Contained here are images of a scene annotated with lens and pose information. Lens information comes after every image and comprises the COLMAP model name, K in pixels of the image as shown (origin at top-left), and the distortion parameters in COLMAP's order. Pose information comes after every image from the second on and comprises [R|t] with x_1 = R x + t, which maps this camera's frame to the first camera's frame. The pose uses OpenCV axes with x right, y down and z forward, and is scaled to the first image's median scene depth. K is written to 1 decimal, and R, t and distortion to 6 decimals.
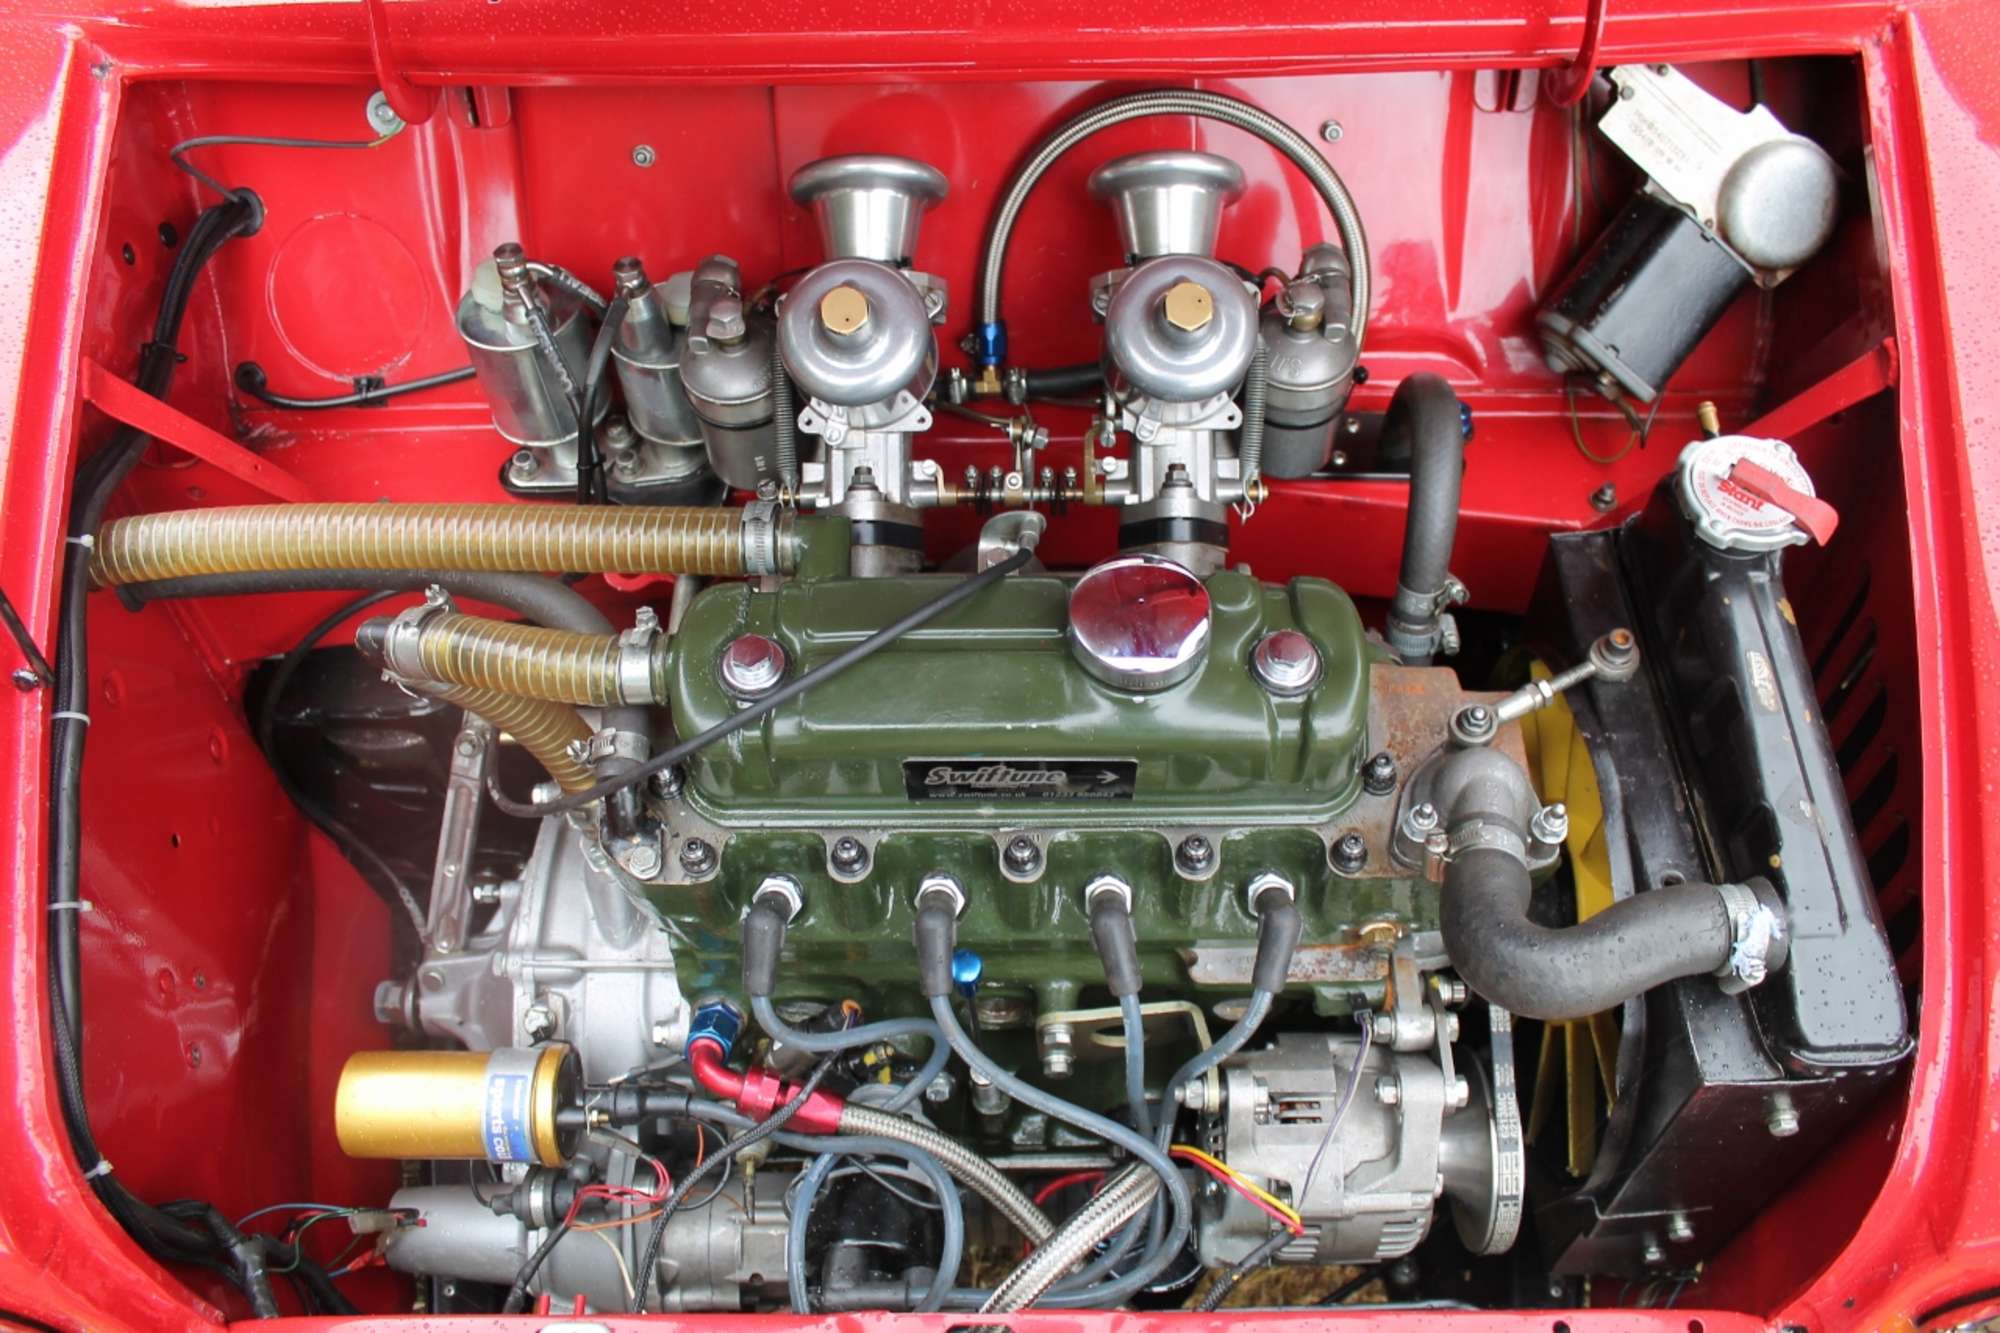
lens RADIAL K [[1679.7, 0, 1023.3], [0, 1679.7, 697.1], [0, 0, 1]] dist [-0.169466, 0.153996]
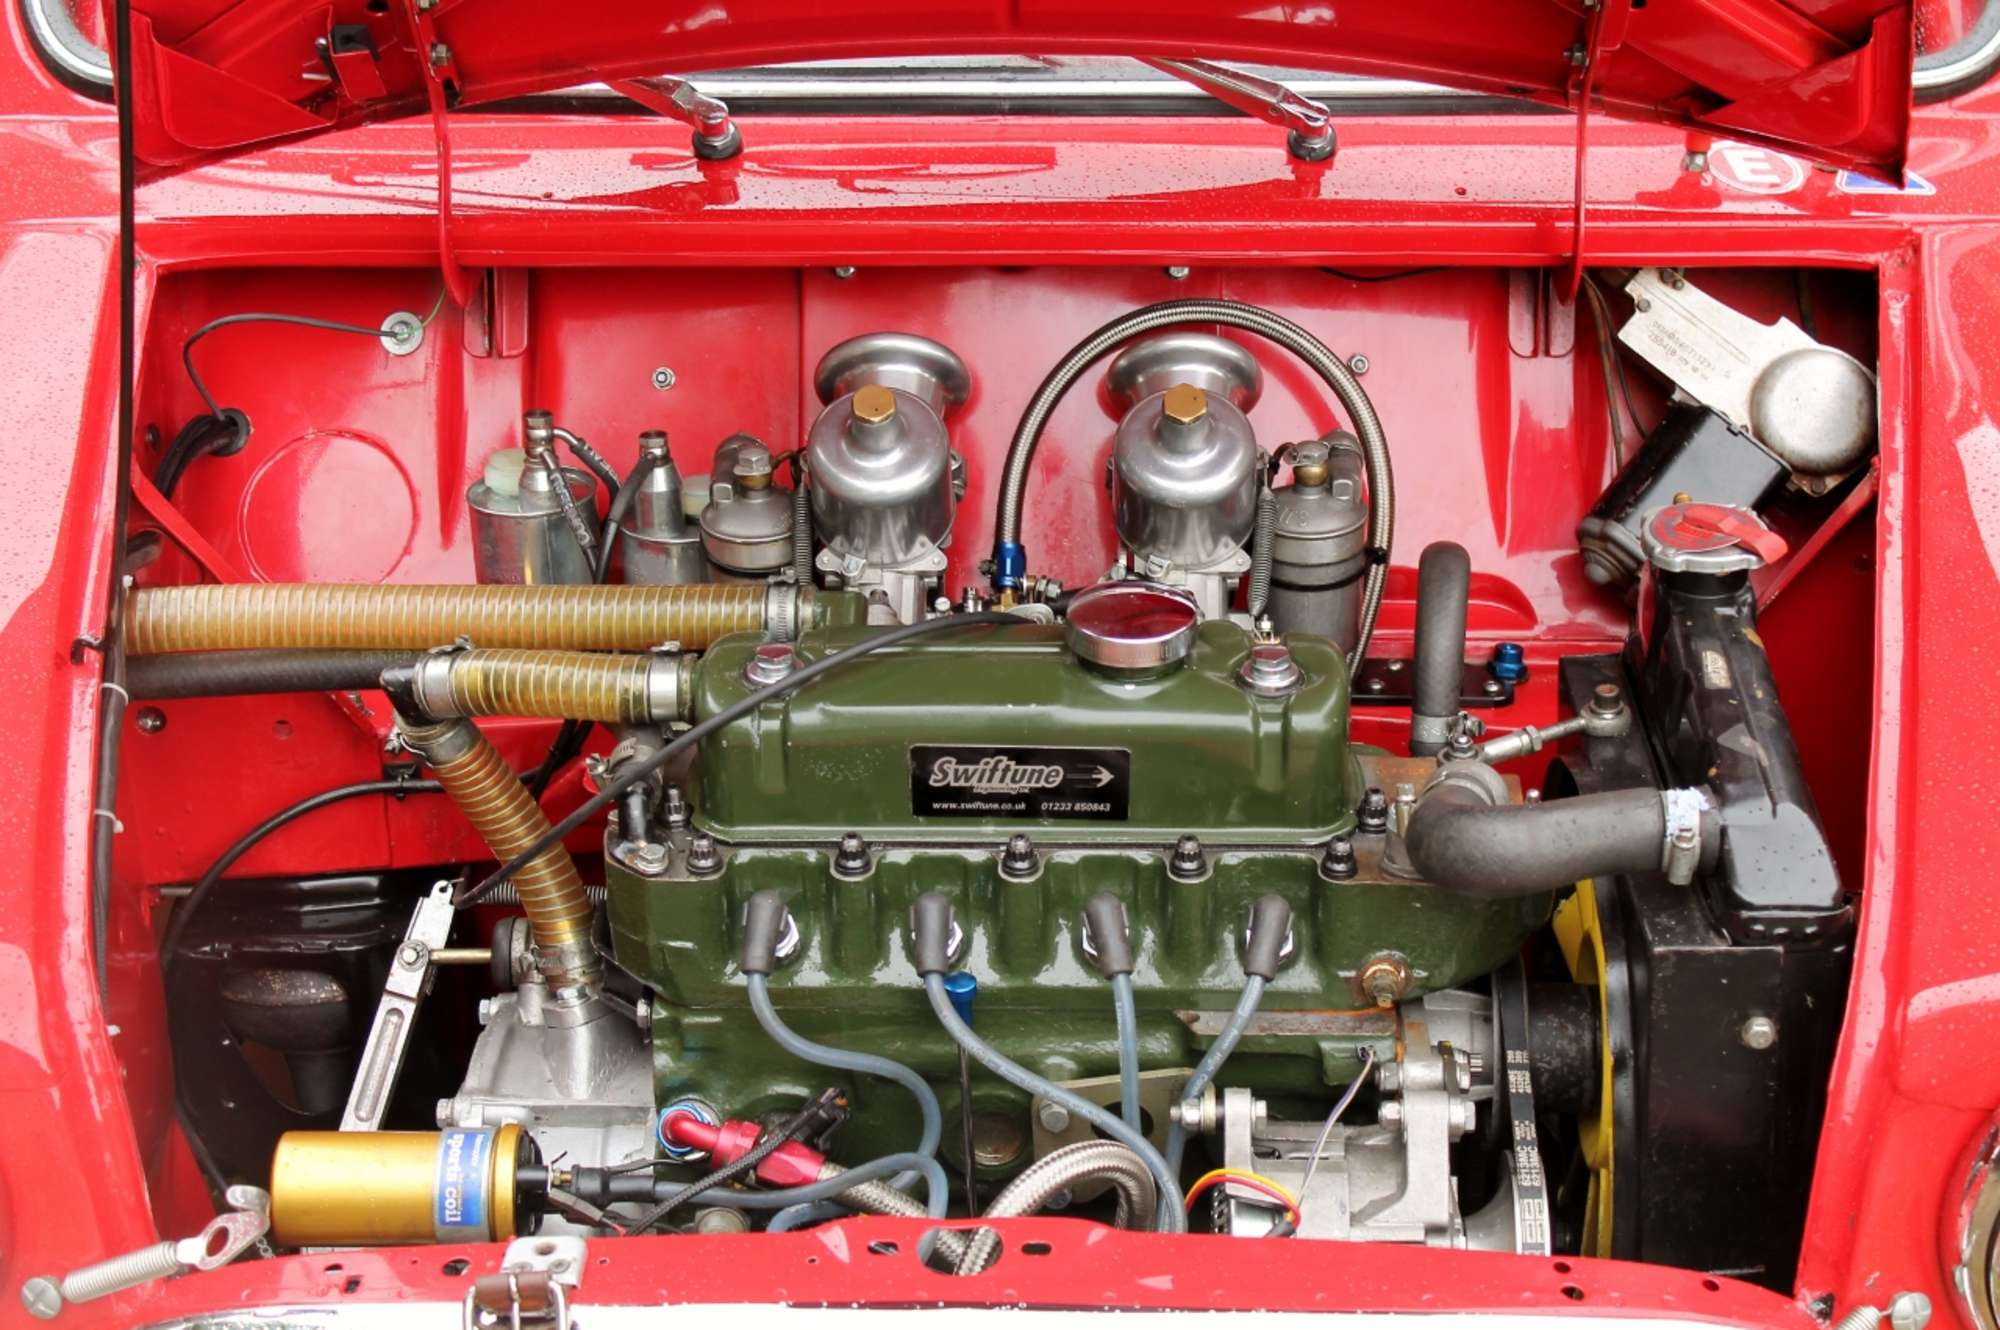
lens RADIAL K [[3631.3, 0, 1000.0], [0, 3631.3, 665.0], [0, 0, 1]] dist [0.049435, 0.107106]
pose [[0.999210, 0.017415, -0.035723, 0.058557], [-0.032560, 0.874152, -0.484560, 0.972510], [0.022789, 0.485340, 0.874028, -0.918643]]
